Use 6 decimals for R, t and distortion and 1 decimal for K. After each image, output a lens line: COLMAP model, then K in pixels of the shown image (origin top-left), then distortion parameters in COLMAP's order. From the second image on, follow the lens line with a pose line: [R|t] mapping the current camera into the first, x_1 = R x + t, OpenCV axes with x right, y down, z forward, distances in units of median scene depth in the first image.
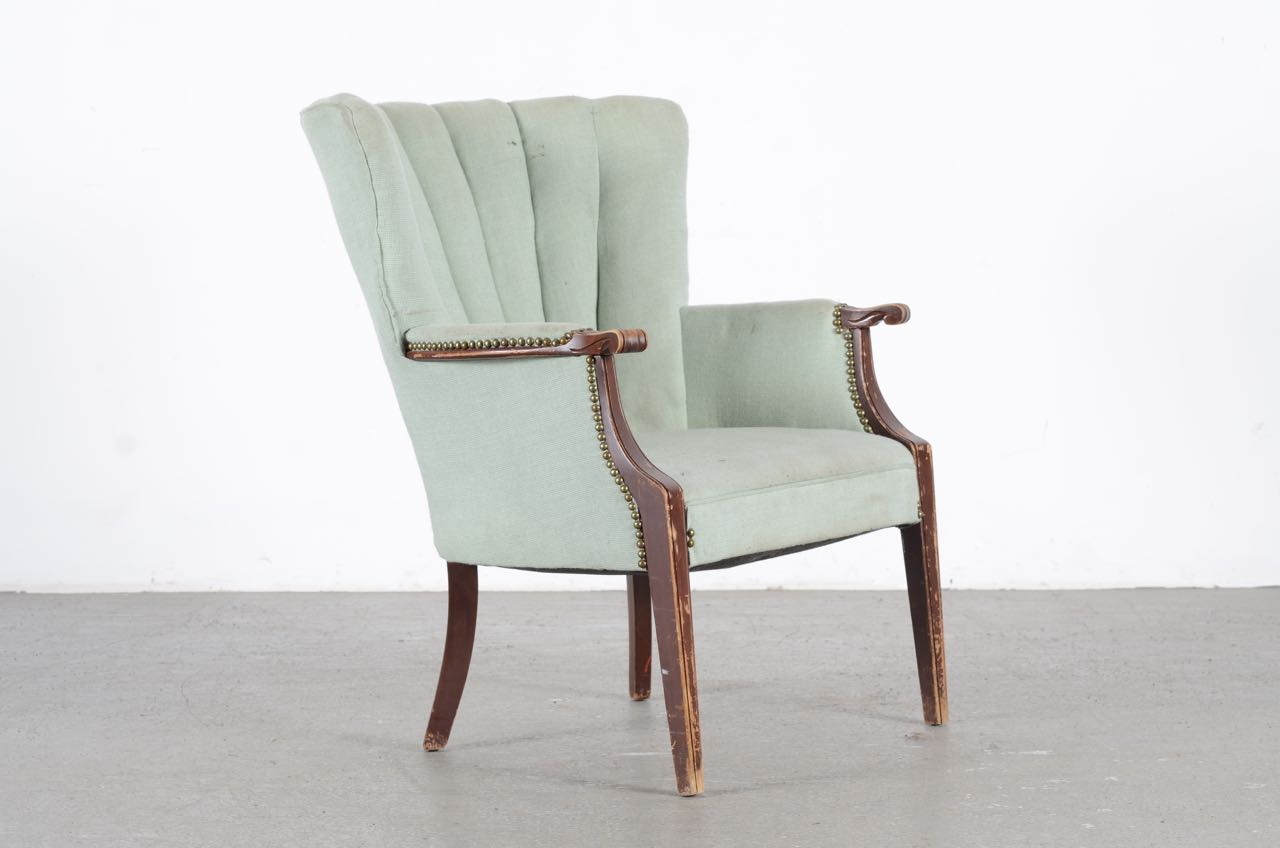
lens RADIAL K [[3284.1, 0, 639.2], [0, 3284.1, 422.8], [0, 0, 1]] dist [0.057772, 0.000000]
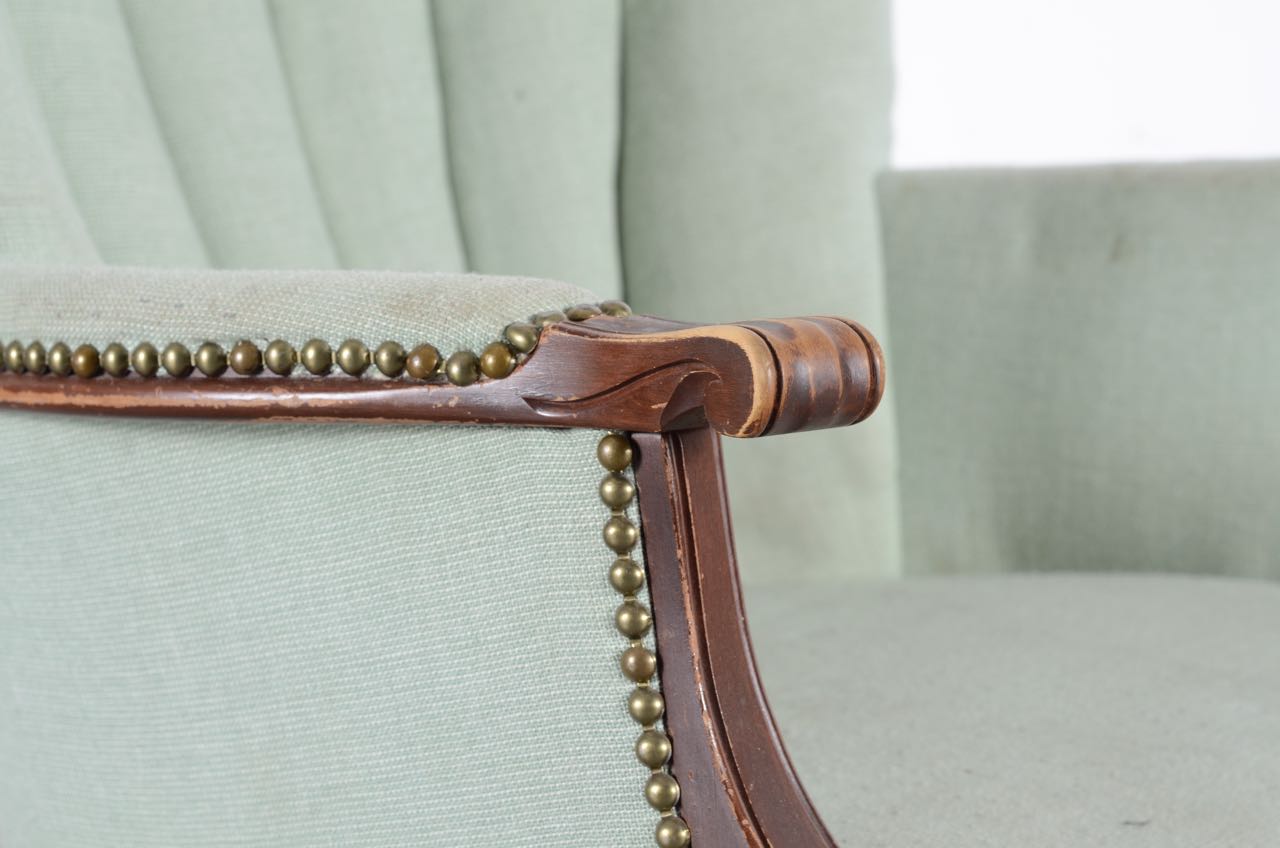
lens RADIAL K [[3284.1, 0, 641.3], [0, 3284.1, 425.9], [0, 0, 1]] dist [0.057772, 0.000000]
pose [[0.999932, 0.008056, 0.008466, -0.014986], [-0.008570, 0.998002, 0.062593, -0.034621], [-0.007945, -0.062661, 0.998003, 0.771155]]
